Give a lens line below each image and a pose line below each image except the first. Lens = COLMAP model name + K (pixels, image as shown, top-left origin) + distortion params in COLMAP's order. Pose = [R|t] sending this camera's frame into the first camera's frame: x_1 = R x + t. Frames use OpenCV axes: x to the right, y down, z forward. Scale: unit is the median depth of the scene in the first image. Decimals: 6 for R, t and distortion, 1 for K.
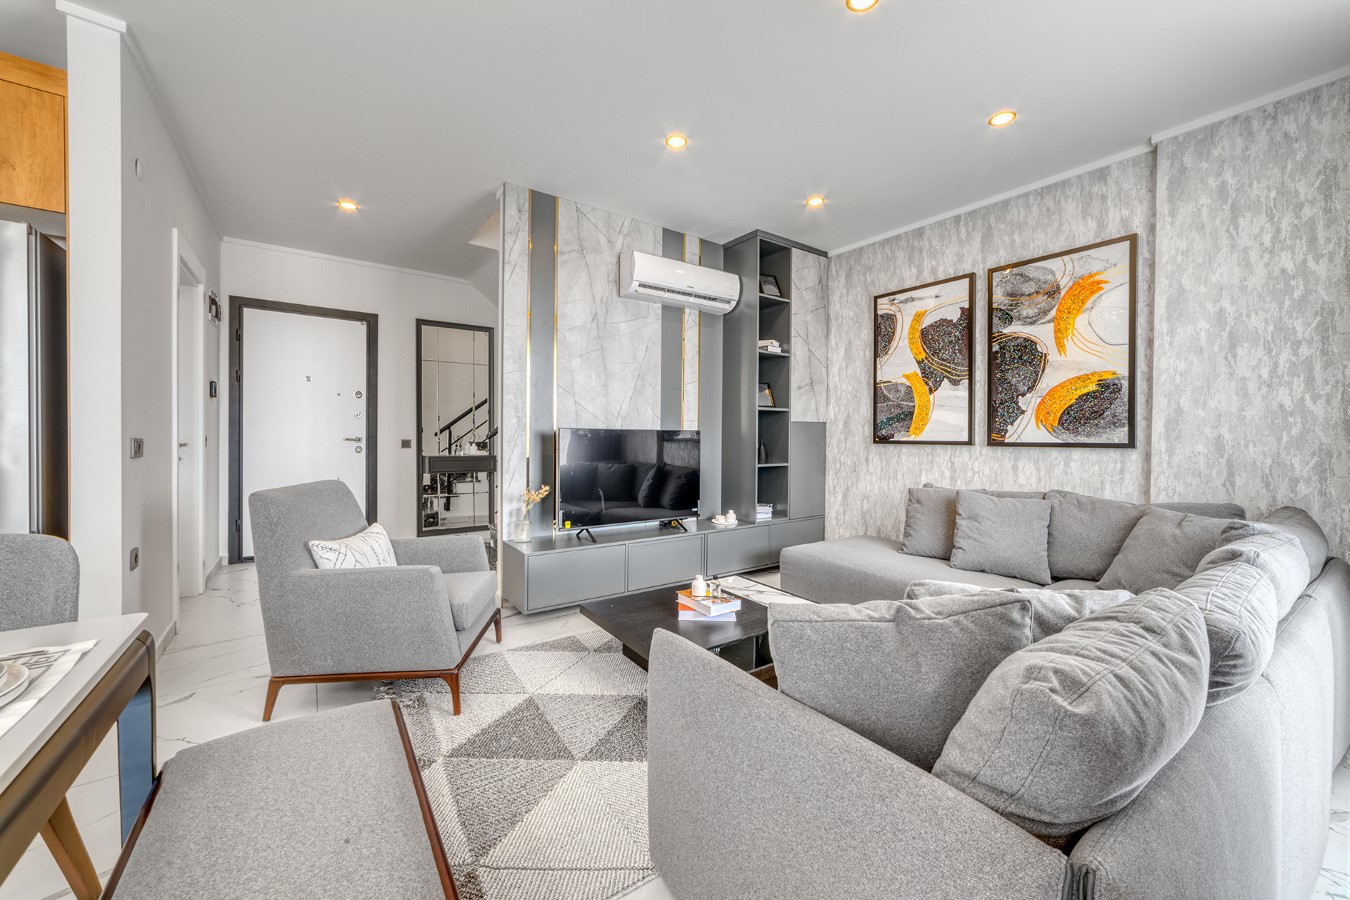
lens RADIAL K [[542.4, 0, 673.3], [0, 542.4, 438.4], [0, 0, 1]] dist [-0.019194, 0.008910]
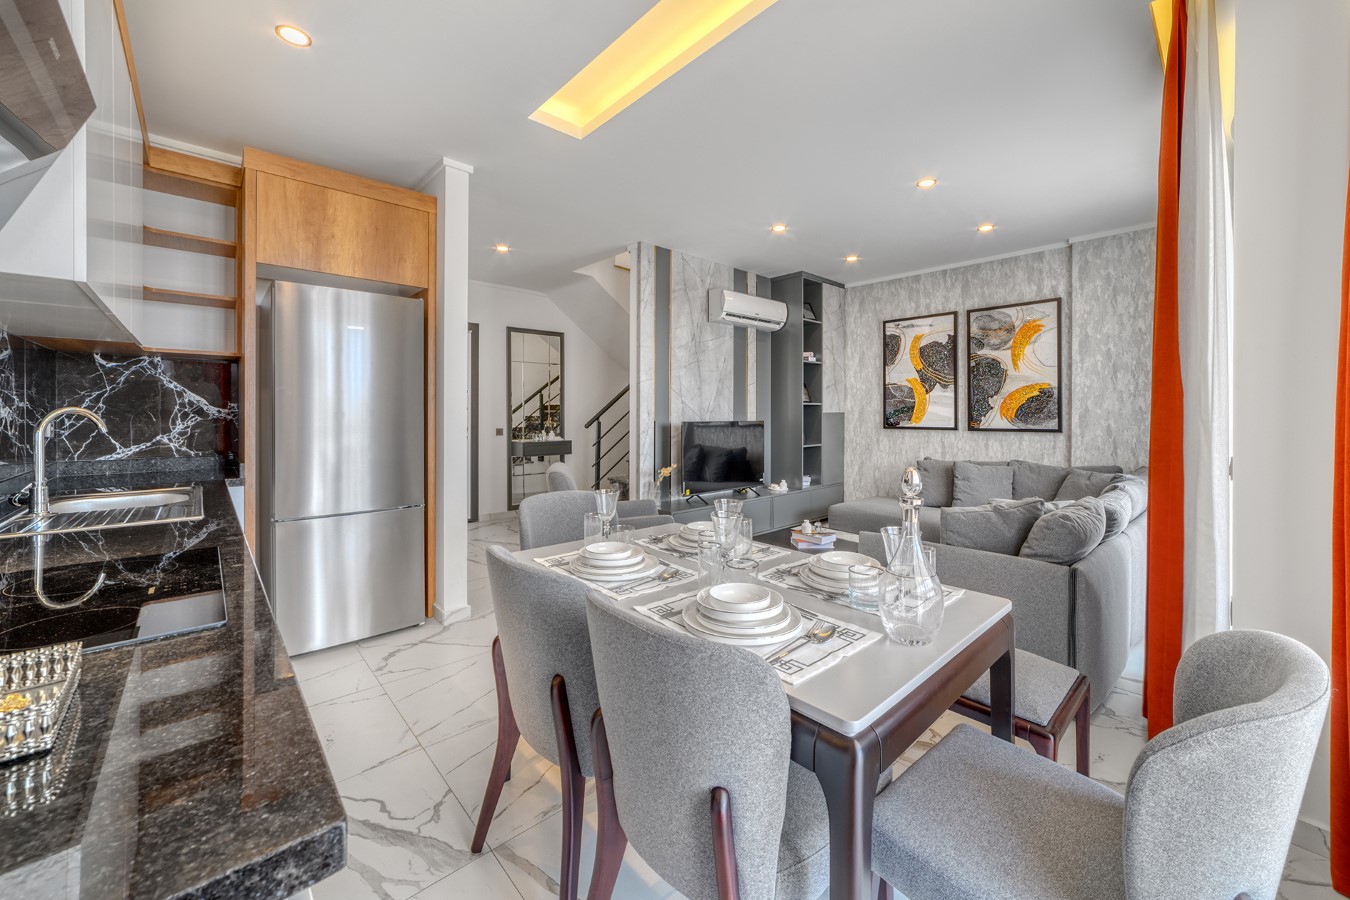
lens RADIAL K [[560.4, 0, 672.6], [0, 560.4, 411.5], [0, 0, 1]] dist [-0.030210, 0.017535]
pose [[0.992056, -0.007237, 0.125591, -0.387637], [0.008183, 0.999942, -0.007019, -0.033161], [-0.125533, 0.007991, 0.992057, -0.383152]]
